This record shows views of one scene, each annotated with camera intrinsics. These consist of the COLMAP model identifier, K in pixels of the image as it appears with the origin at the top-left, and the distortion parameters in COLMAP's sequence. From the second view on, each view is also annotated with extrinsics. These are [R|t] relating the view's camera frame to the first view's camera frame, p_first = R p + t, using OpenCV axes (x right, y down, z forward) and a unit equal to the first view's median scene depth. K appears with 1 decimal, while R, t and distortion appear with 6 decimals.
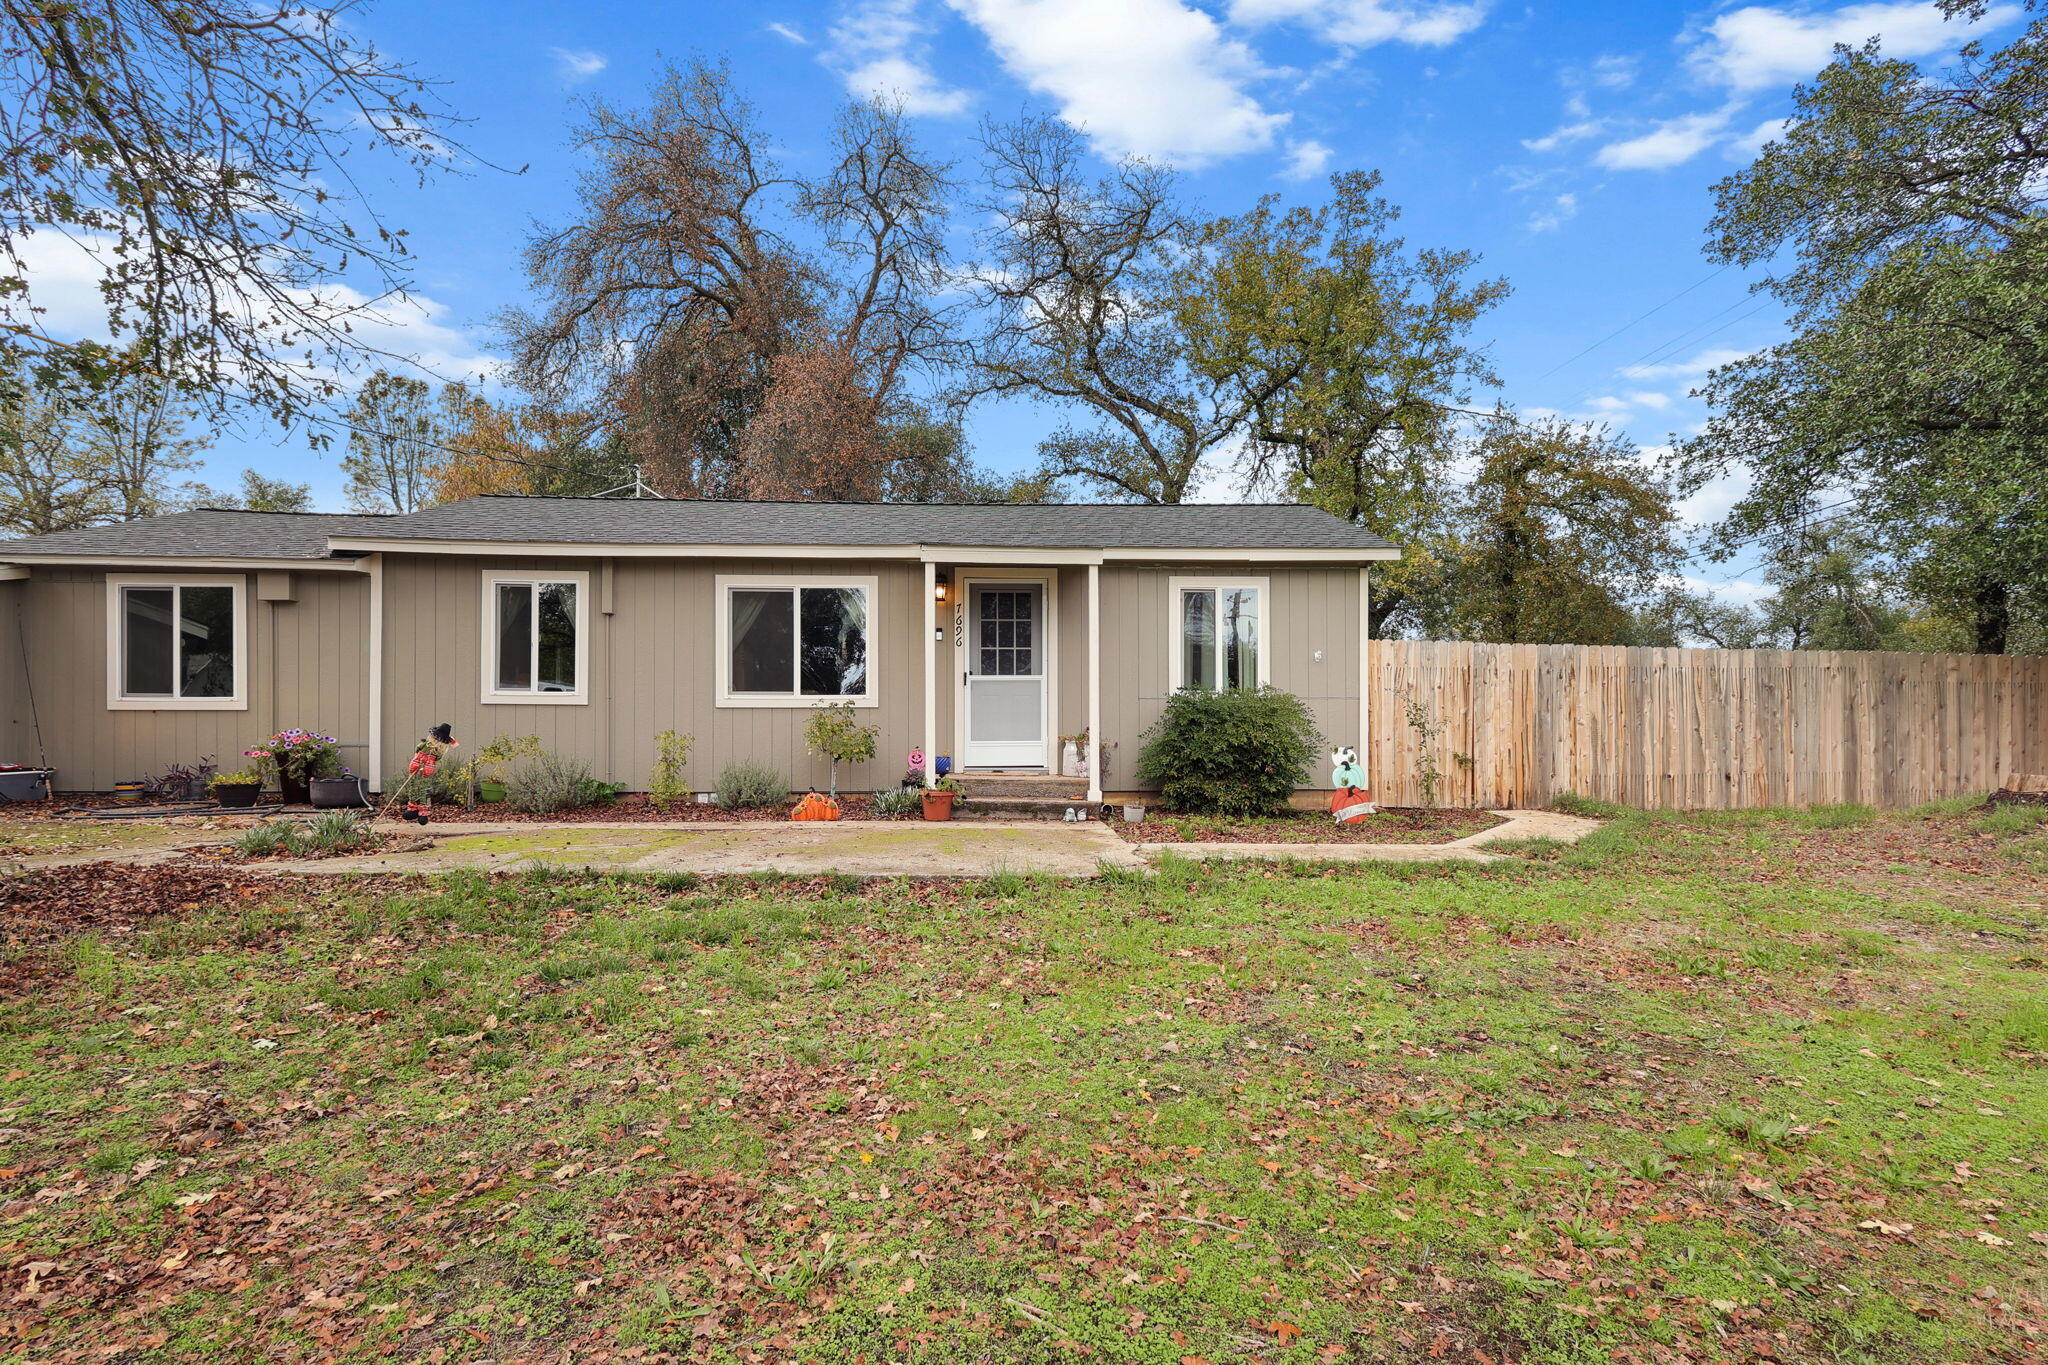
lens RADIAL K [[941.8, 0, 1024.0], [0, 941.8, 682.5], [0, 0, 1]] dist [0.001197, 0.000131]
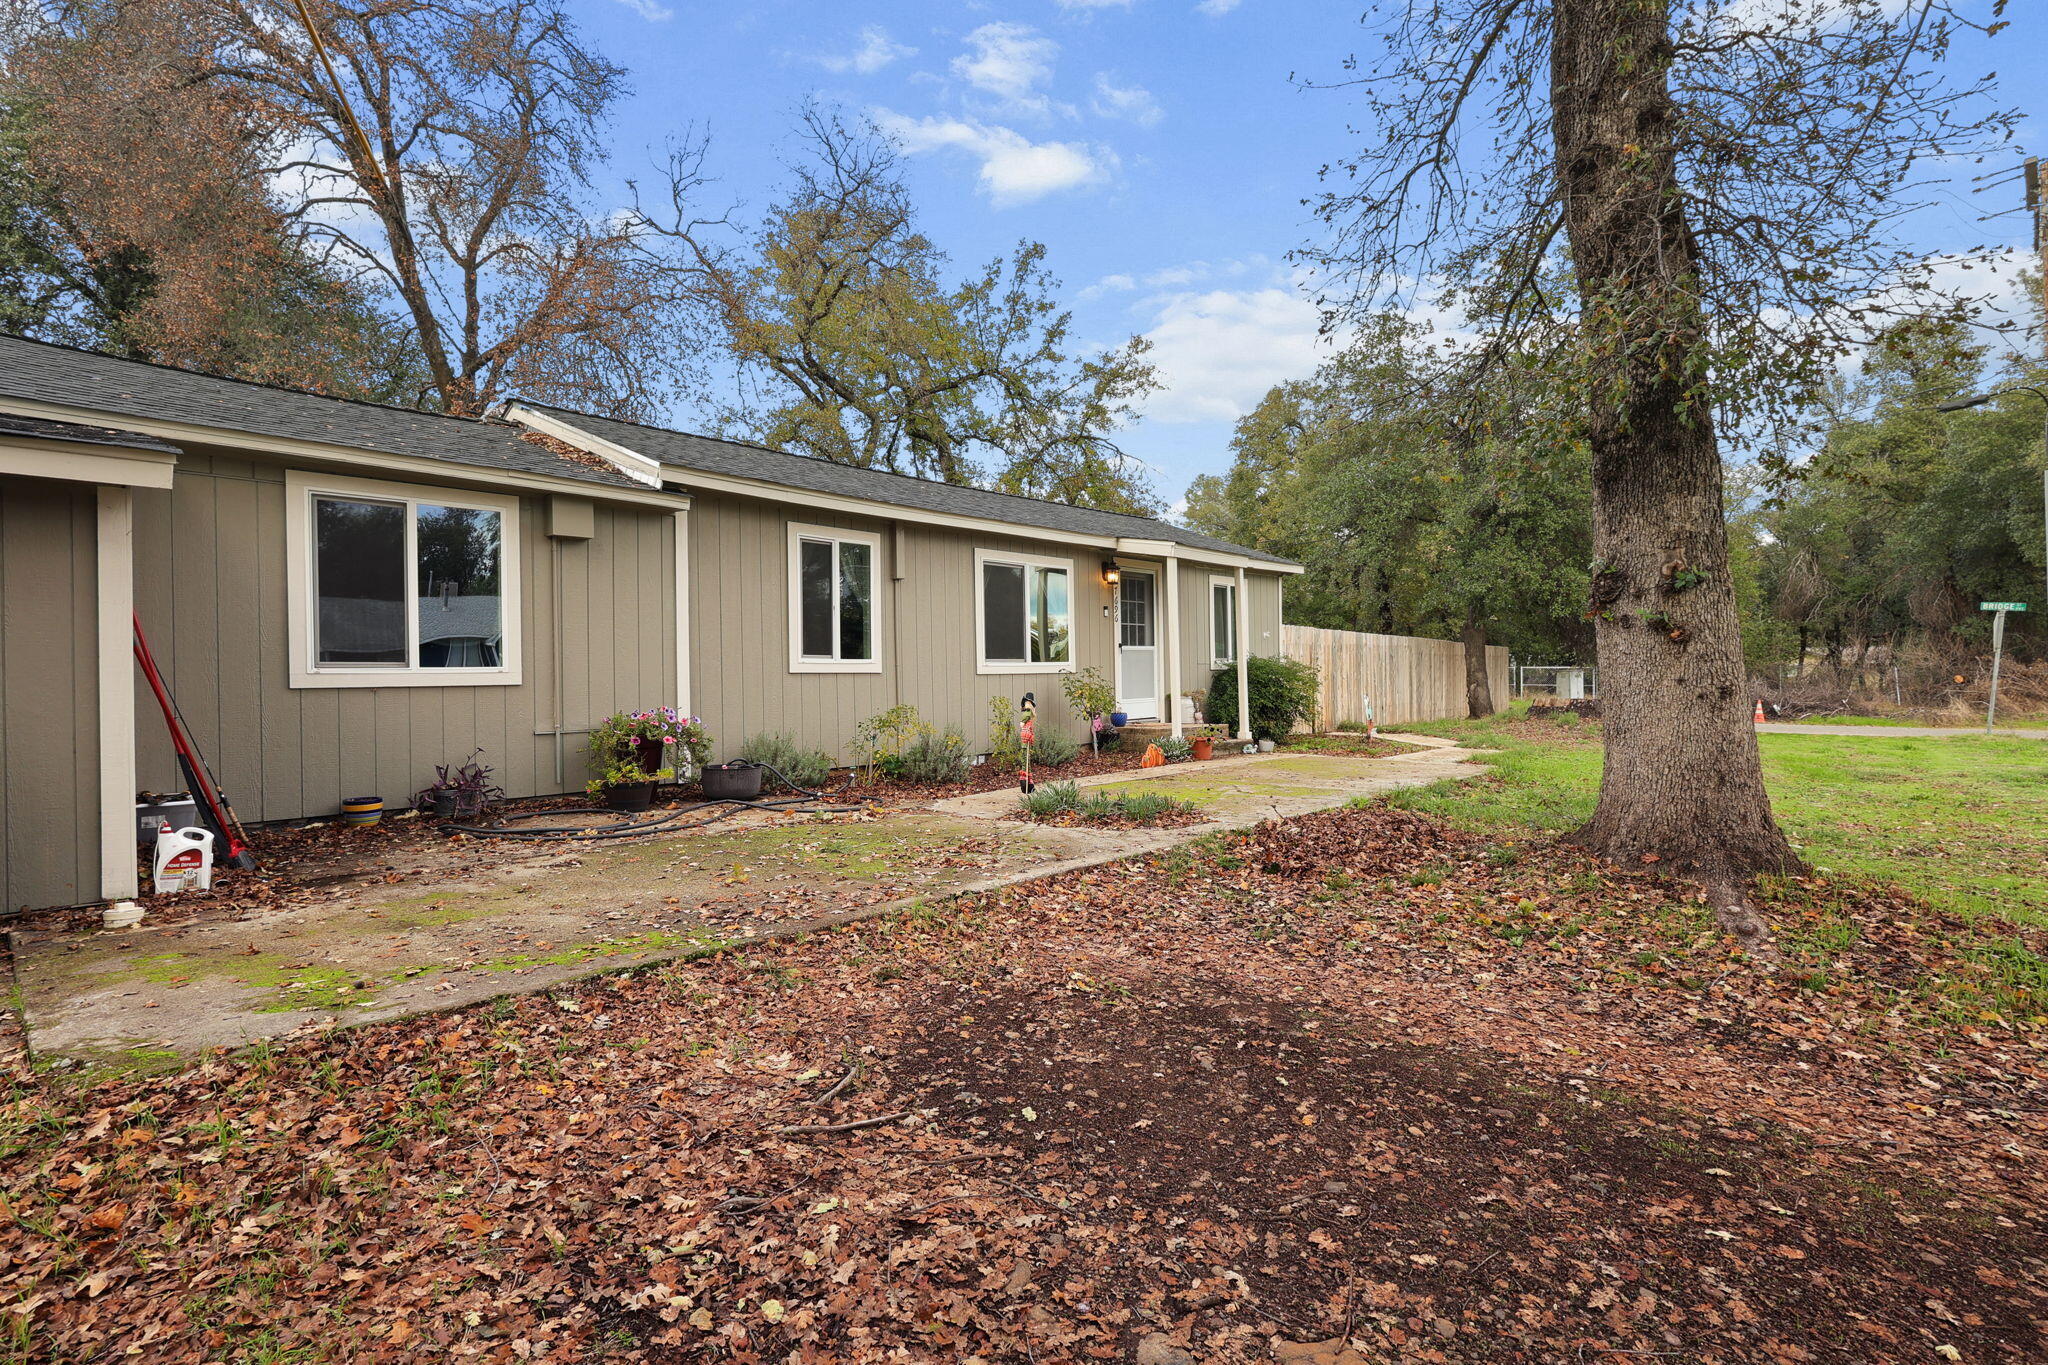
lens RADIAL K [[941.8, 0, 1024.0], [0, 941.8, 682.5], [0, 0, 1]] dist [0.001197, 0.000131]
pose [[0.720374, -0.017234, 0.693372, -1.025135], [-0.012769, 0.999192, 0.038102, -0.005250], [-0.693468, -0.036301, 0.719572, 0.210096]]
